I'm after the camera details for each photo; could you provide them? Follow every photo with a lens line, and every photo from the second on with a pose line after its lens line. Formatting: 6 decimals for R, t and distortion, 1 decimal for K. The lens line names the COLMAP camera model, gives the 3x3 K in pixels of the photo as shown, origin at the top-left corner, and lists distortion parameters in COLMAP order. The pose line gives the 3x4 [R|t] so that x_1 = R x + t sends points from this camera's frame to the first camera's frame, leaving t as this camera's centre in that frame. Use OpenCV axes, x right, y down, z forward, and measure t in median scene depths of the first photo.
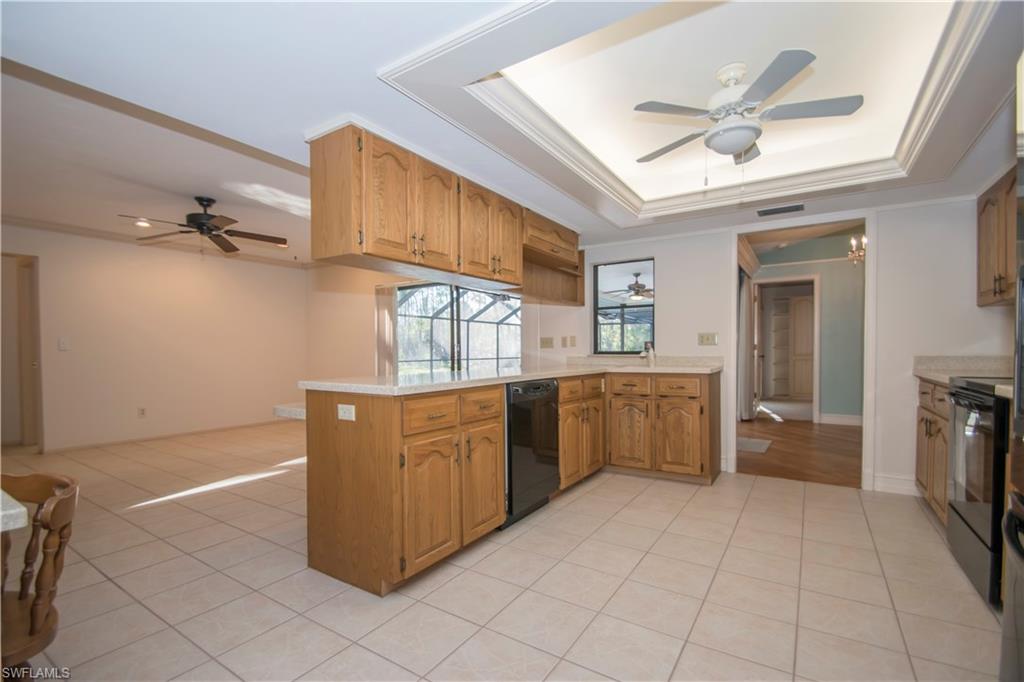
lens RADIAL K [[456.9, 0, 512.0], [0, 456.9, 341.0], [0, 0, 1]] dist [0.000623, 0.000048]
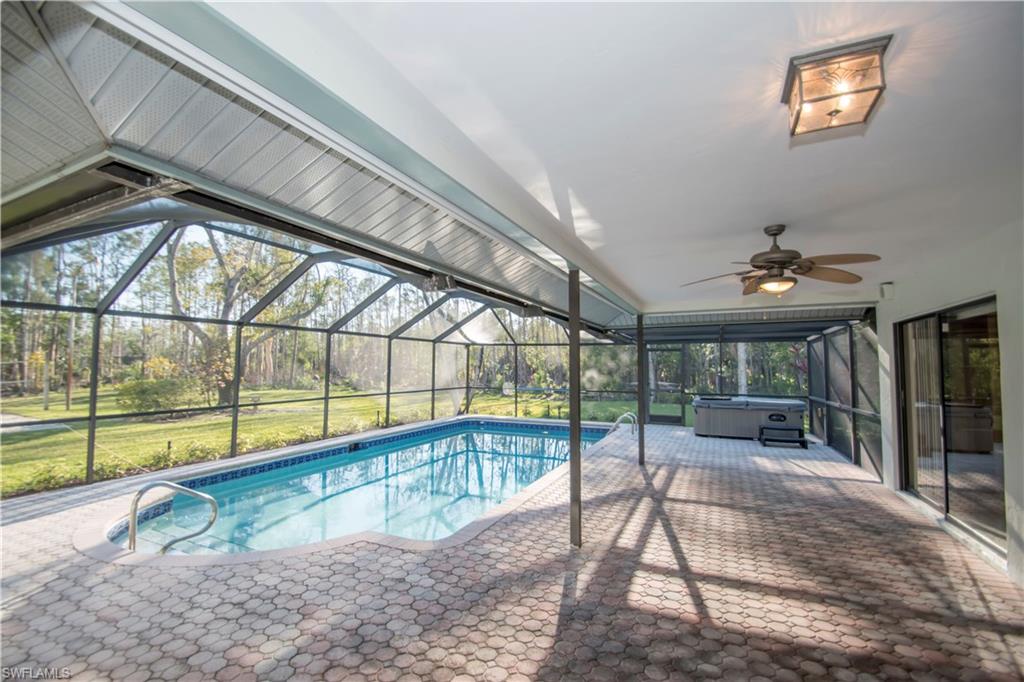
lens RADIAL K [[456.9, 0, 512.0], [0, 456.9, 341.0], [0, 0, 1]] dist [0.000623, 0.000048]
pose [[0.989961, 0.010944, 0.140916, -0.013065], [-0.005386, 0.999195, -0.039761, -0.013352], [-0.141238, 0.038603, 0.989223, 0.326720]]
